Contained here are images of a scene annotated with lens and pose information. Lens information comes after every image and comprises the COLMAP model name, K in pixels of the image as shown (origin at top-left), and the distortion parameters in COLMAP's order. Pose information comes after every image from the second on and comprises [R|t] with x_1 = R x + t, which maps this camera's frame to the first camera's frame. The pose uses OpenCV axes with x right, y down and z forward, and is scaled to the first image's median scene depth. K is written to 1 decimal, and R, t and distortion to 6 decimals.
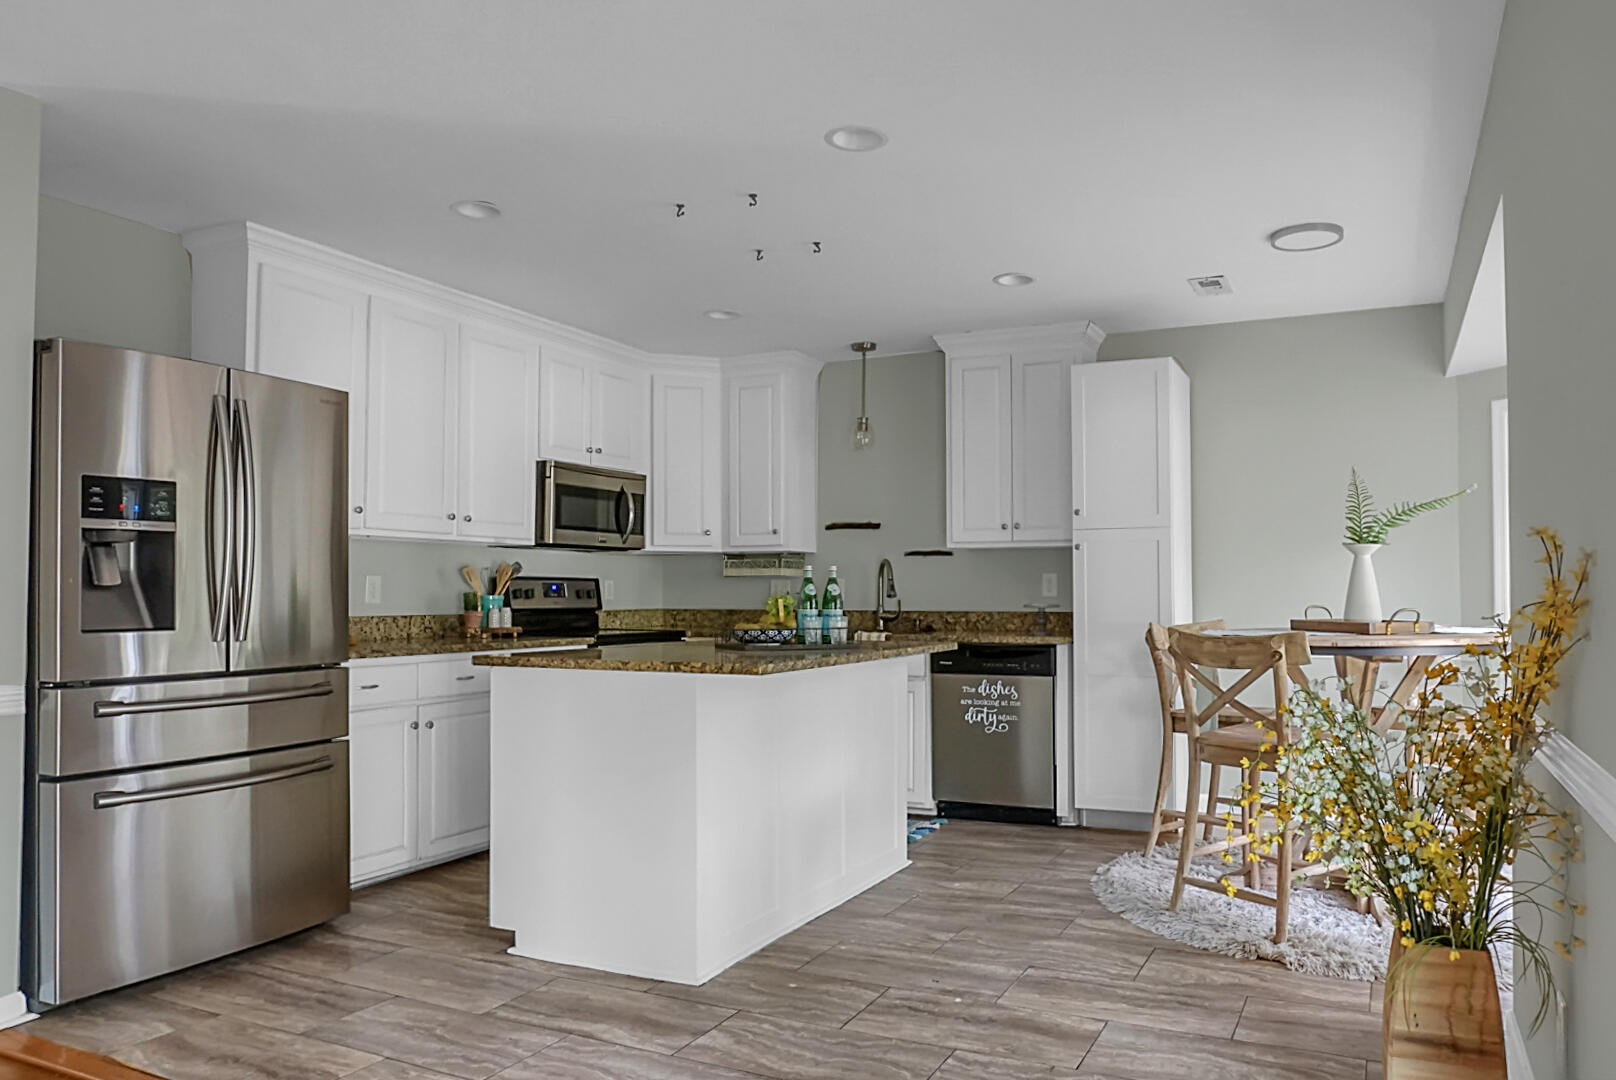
lens RADIAL K [[1096.0, 0, 873.2], [0, 1096.0, 576.6], [0, 0, 1]] dist [-0.051475, 0.030341]
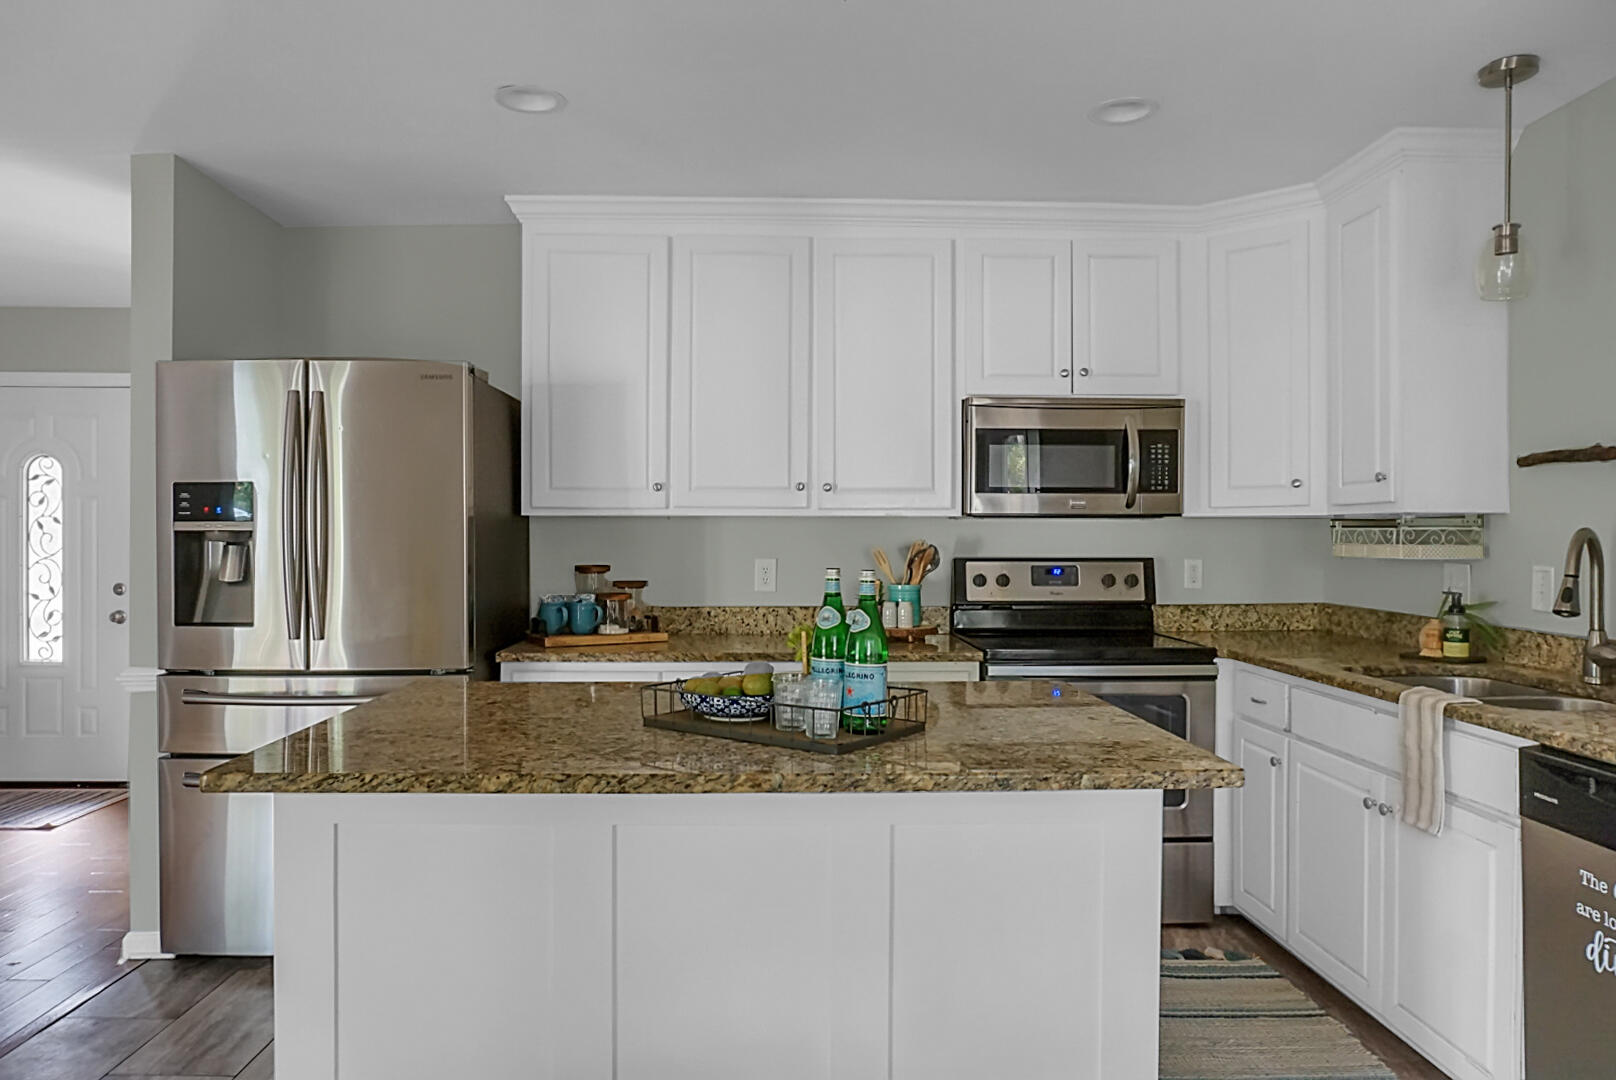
lens RADIAL K [[1096.0, 0, 815.4], [0, 1096.0, 537.3], [0, 0, 1]] dist [-0.051475, 0.030341]
pose [[0.443155, 0.002772, -0.896440, 0.312924], [0.011498, 0.999895, 0.008775, -0.023237], [0.896371, -0.014196, 0.443077, 0.617459]]
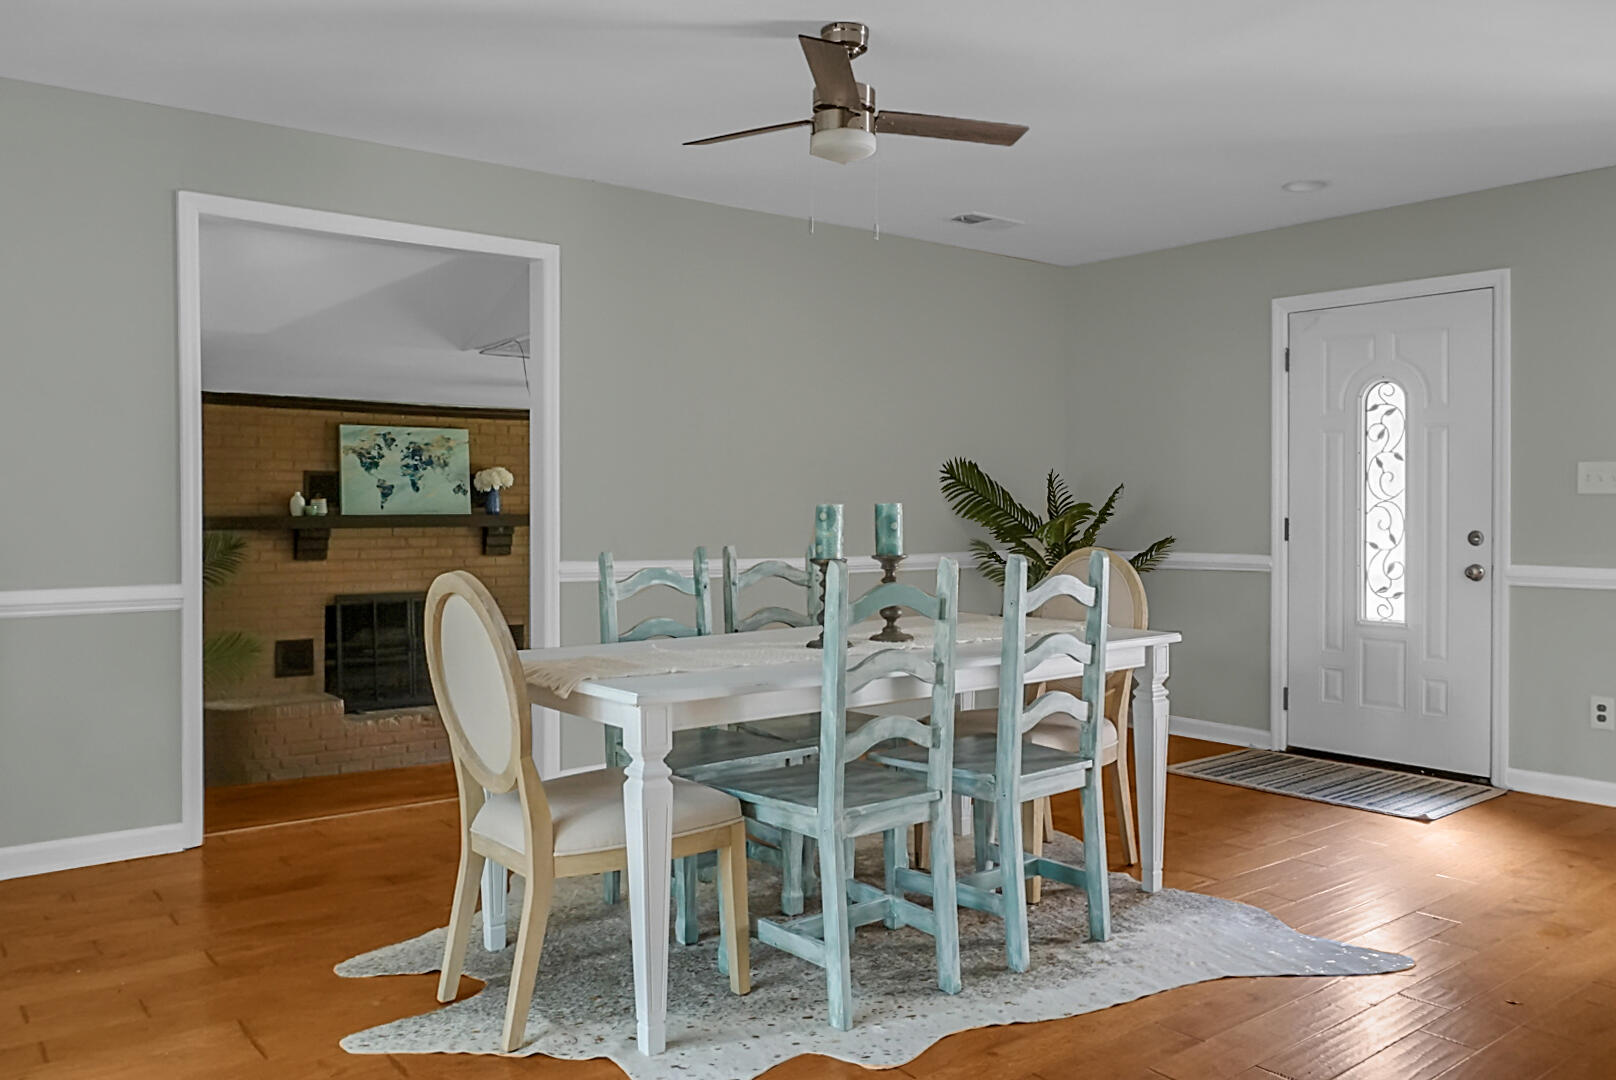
lens RADIAL K [[1237.1, 0, 795.0], [0, 1237.1, 523.1], [0, 0, 1]] dist [-0.015942, 0.002970]
pose [[-0.472080, 0.012525, -0.881467, 0.178159], [0.015479, 0.999863, 0.005917, 0.003584], [0.881420, -0.010851, -0.472209, 0.453726]]
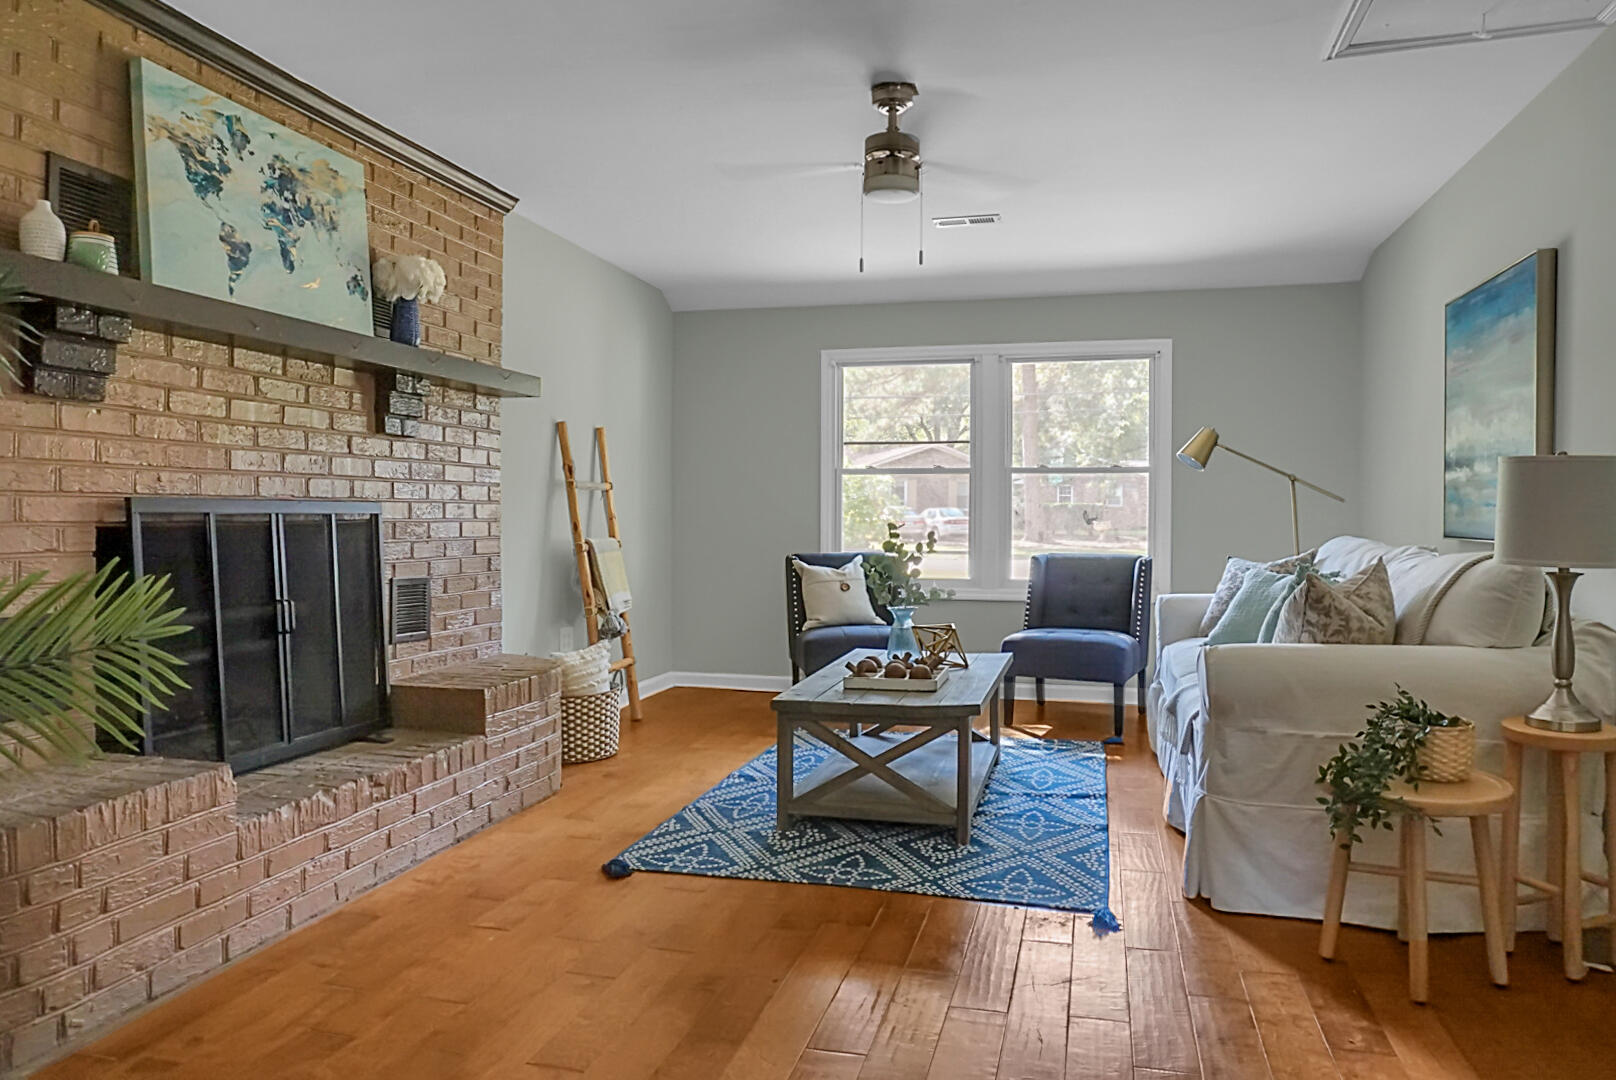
lens RADIAL K [[1096.0, 0, 824.6], [0, 1096.0, 534.2], [0, 0, 1]] dist [-0.051475, 0.030341]
pose [[0.175190, 0.019001, -0.984351, -0.384919], [0.011512, 0.999706, 0.021347, 0.112908], [0.984467, -0.015071, 0.174919, -0.628613]]
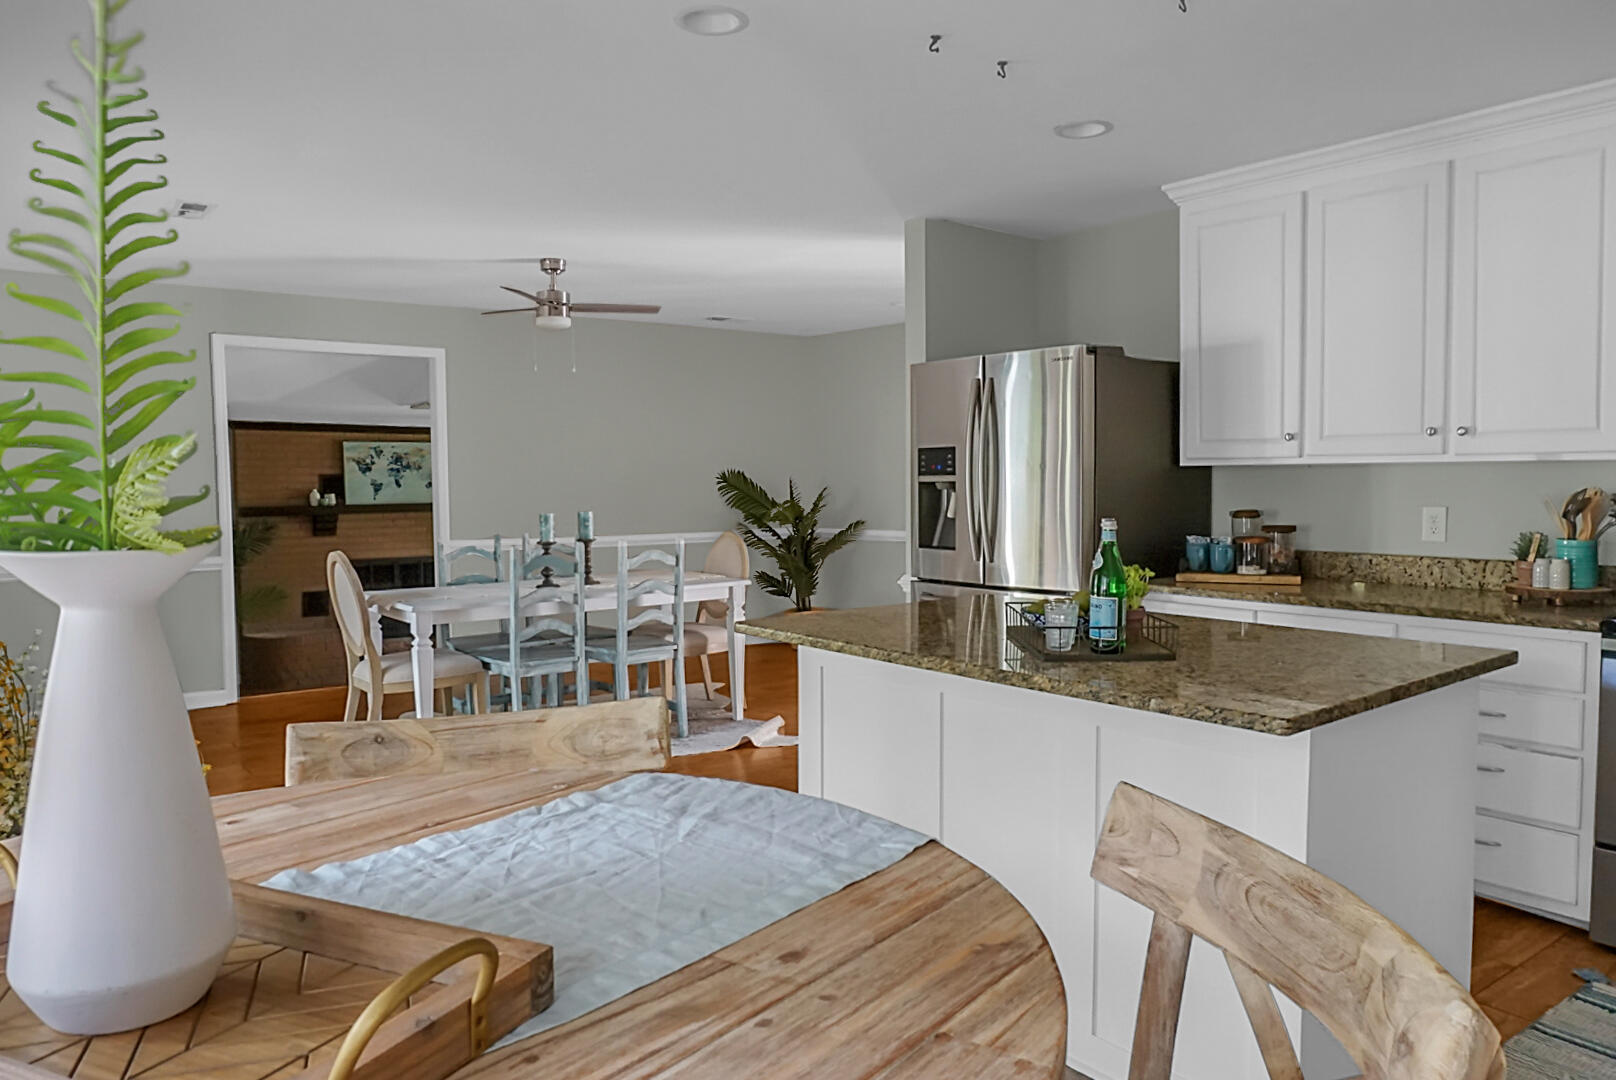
lens RADIAL K [[1096.0, 0, 802.6], [0, 1096.0, 544.1], [0, 0, 1]] dist [-0.051475, 0.030341]
pose [[-0.471451, 0.057607, -0.880009, 0.446732], [0.021570, 0.998319, 0.053796, -0.025153], [0.881628, 0.006381, -0.471901, 0.912252]]
